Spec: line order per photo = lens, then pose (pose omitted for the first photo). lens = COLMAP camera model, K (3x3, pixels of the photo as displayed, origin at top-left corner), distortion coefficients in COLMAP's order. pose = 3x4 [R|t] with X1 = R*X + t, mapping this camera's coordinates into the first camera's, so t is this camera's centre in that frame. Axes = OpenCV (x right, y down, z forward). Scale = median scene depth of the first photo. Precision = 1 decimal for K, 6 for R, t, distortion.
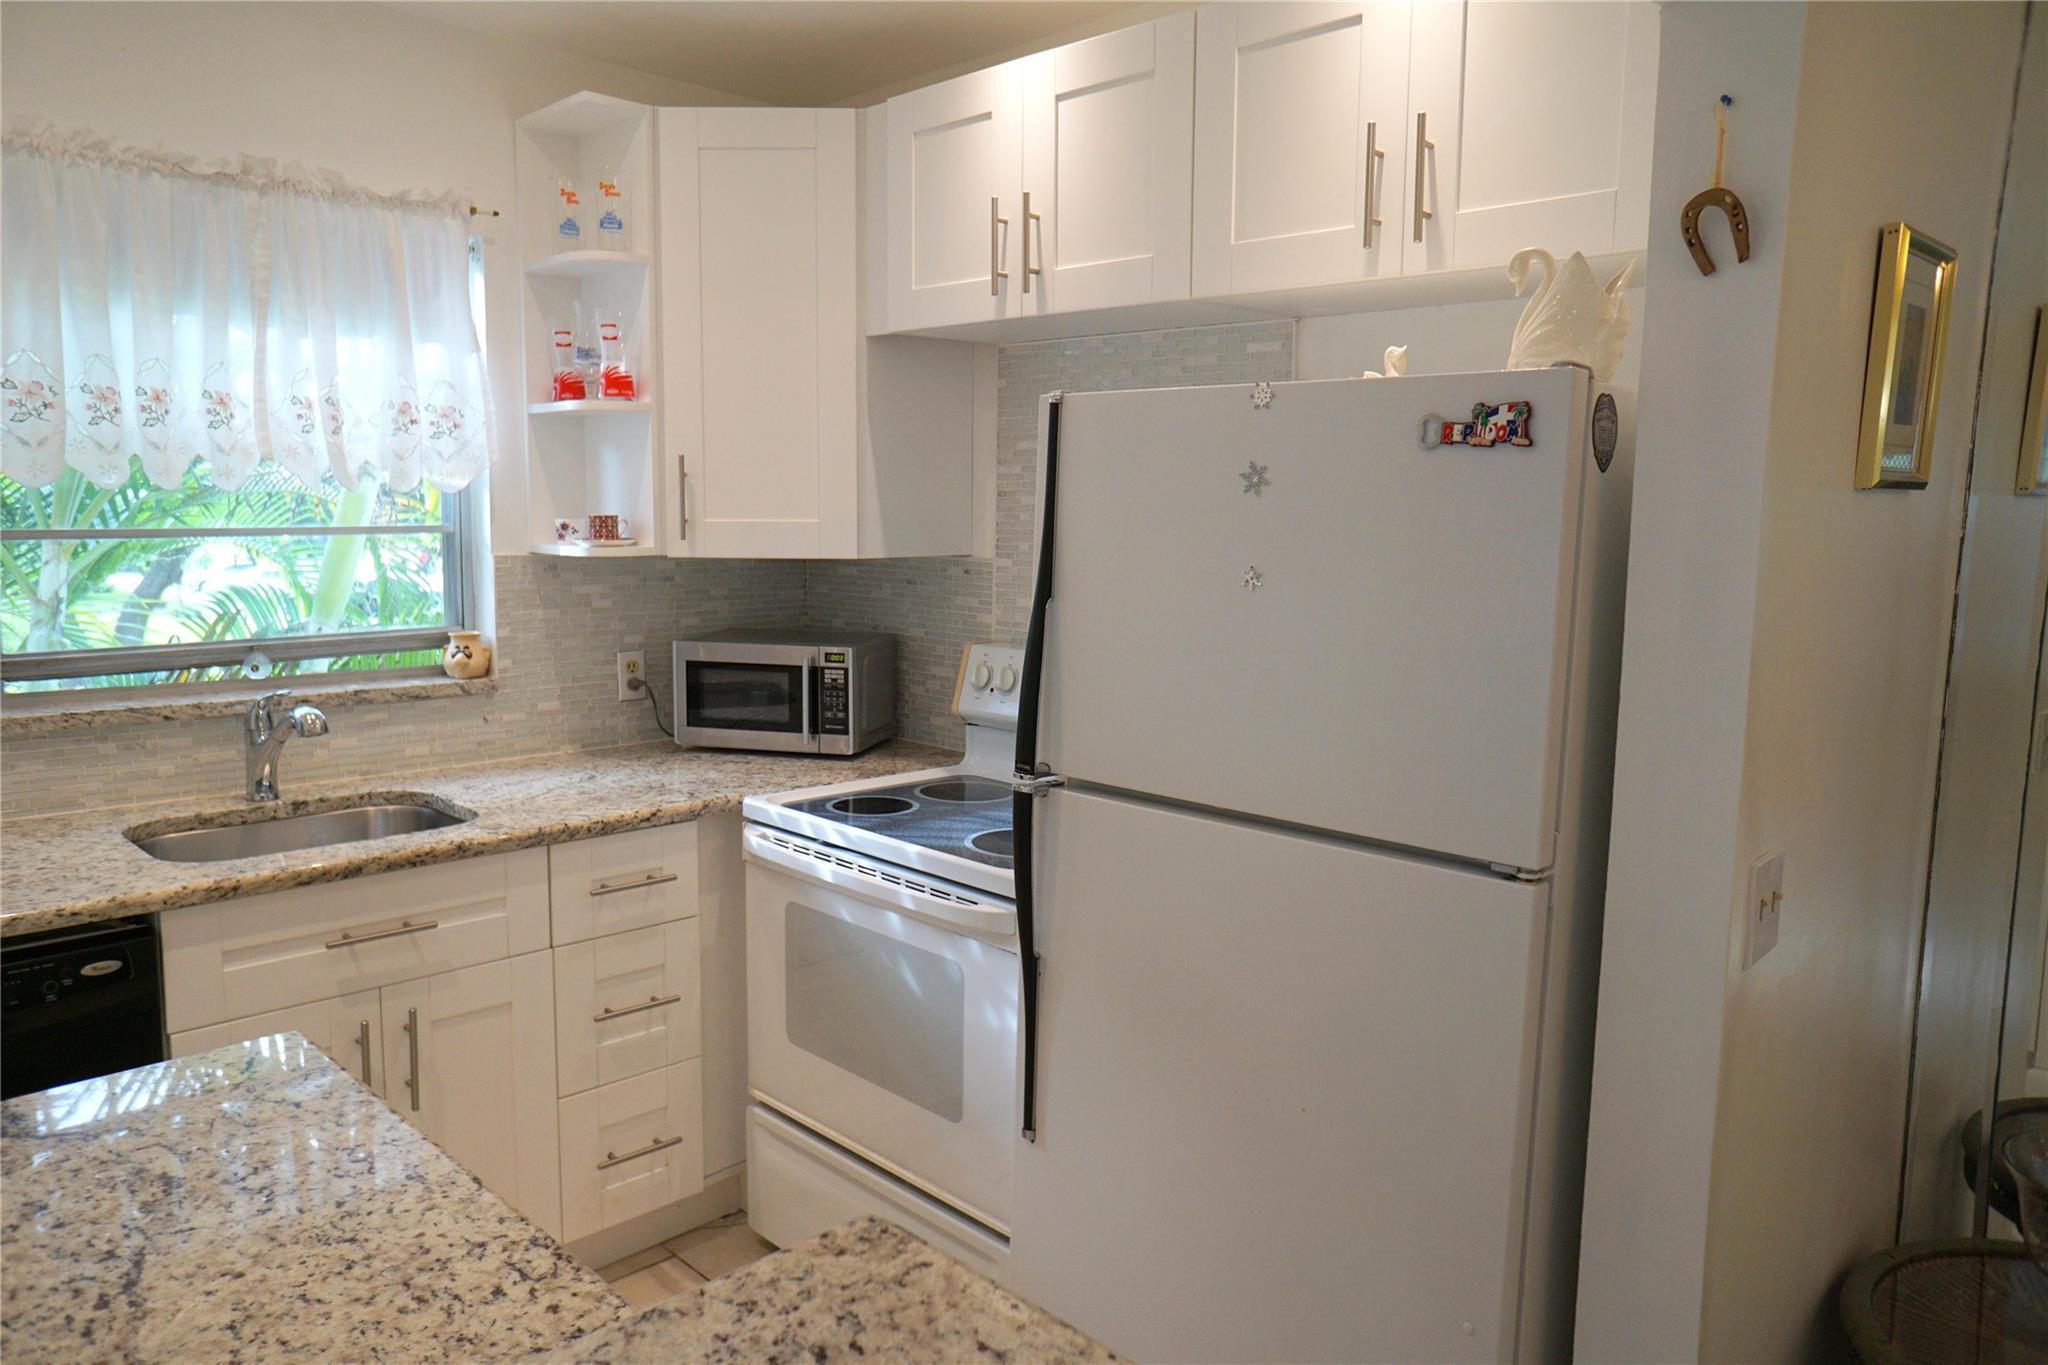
lens RADIAL K [[1391.1, 0, 996.9], [0, 1391.1, 675.3], [0, 0, 1]] dist [-0.070964, 0.102123]
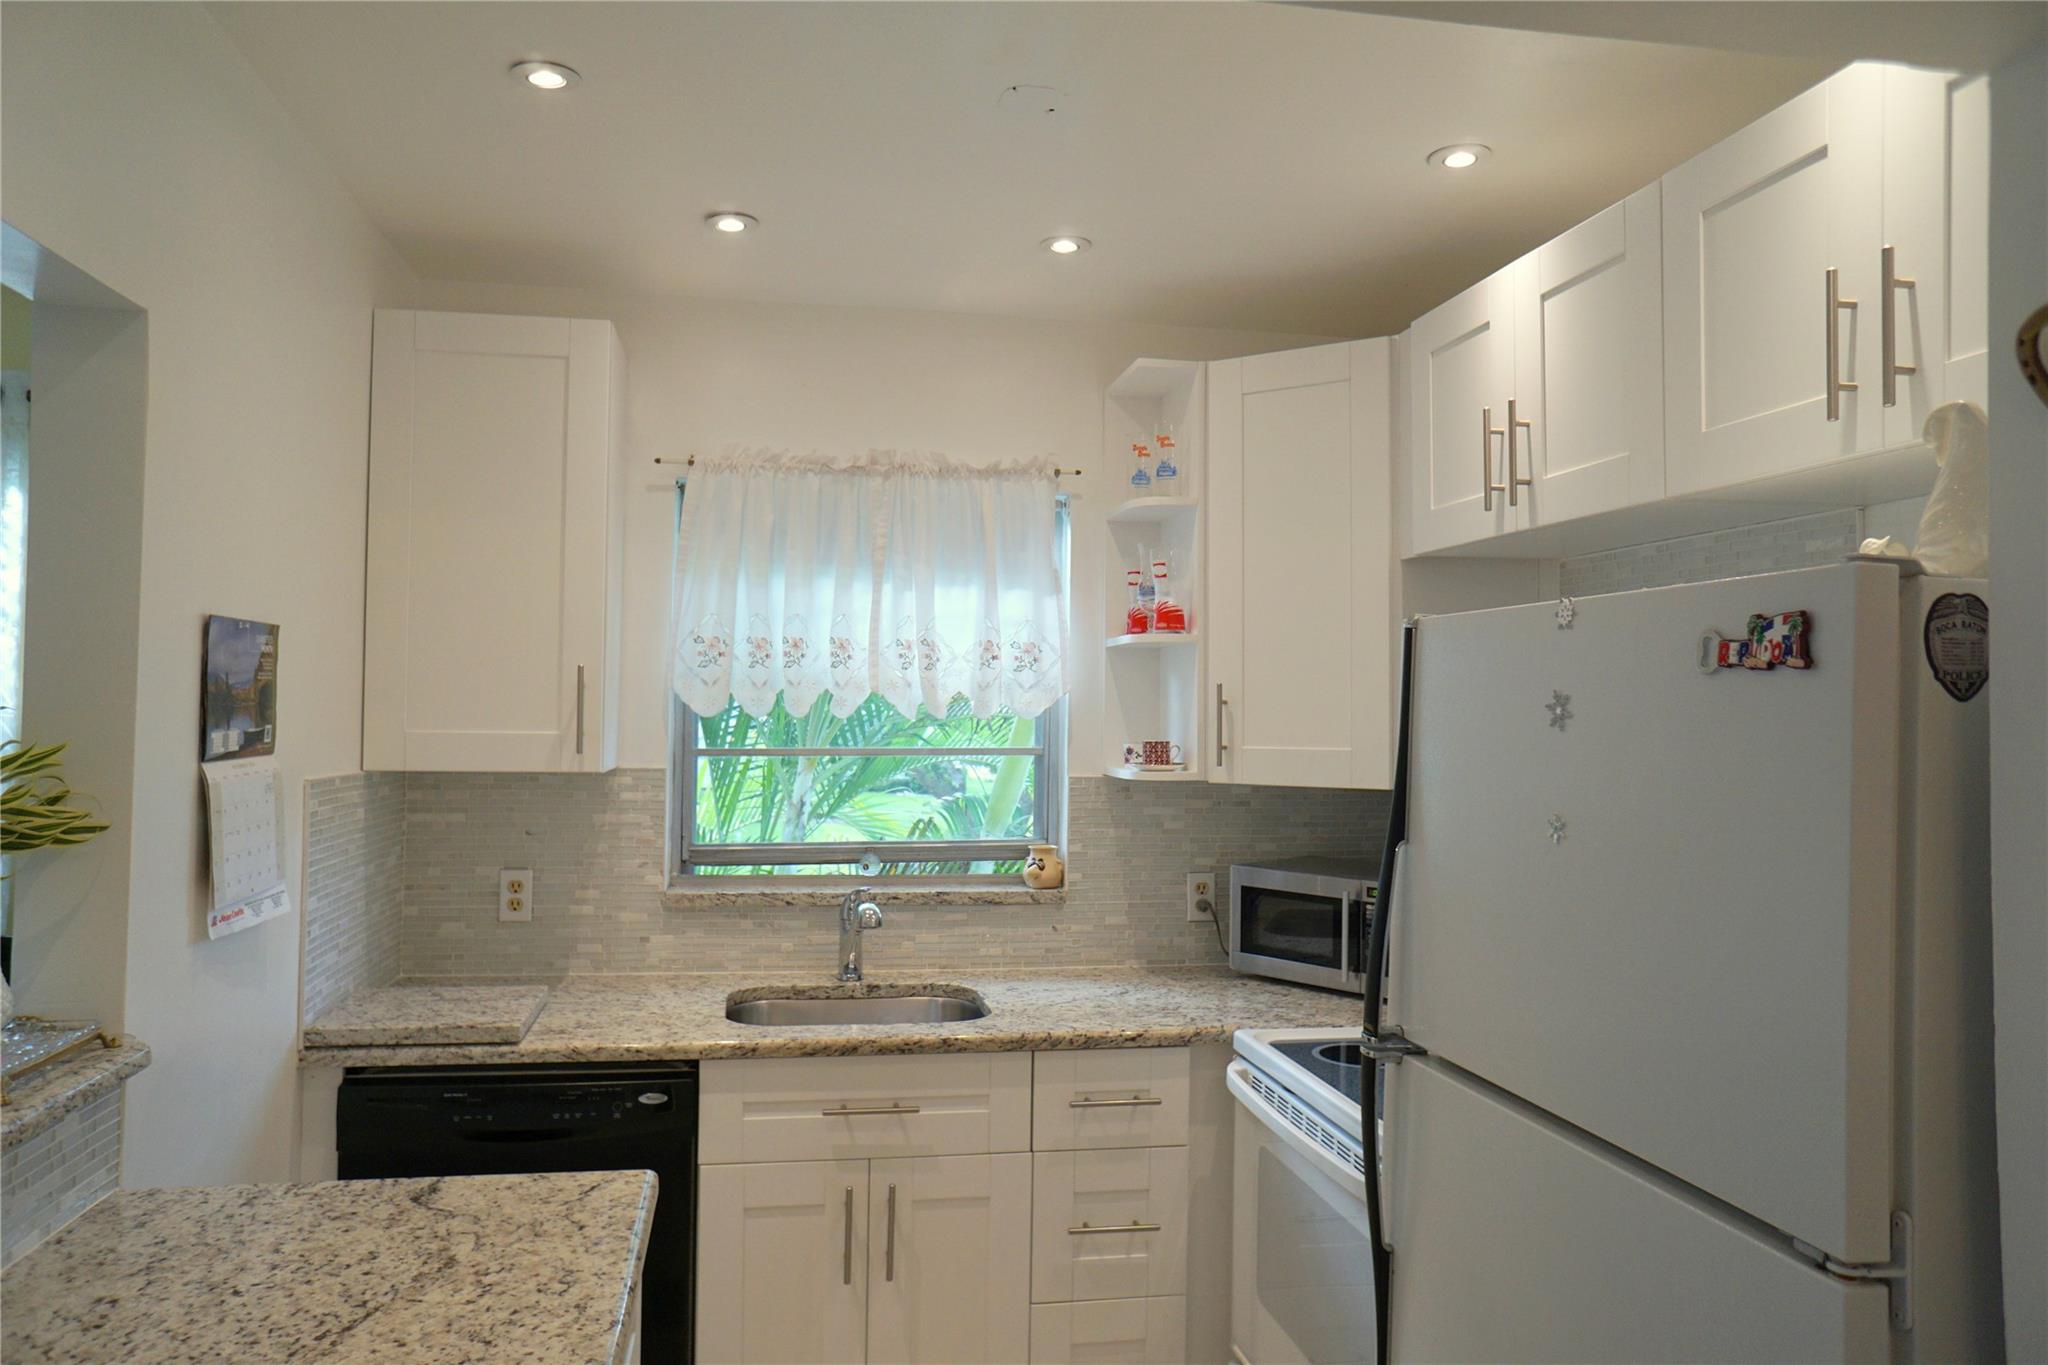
lens RADIAL K [[1391.1, 0, 996.9], [0, 1391.1, 675.3], [0, 0, 1]] dist [-0.070964, 0.102123]
pose [[0.821225, -0.018090, -0.570318, 0.248898], [-0.071733, 0.988295, -0.134640, -0.016176], [0.566078, 0.151480, 0.810315, 0.076586]]
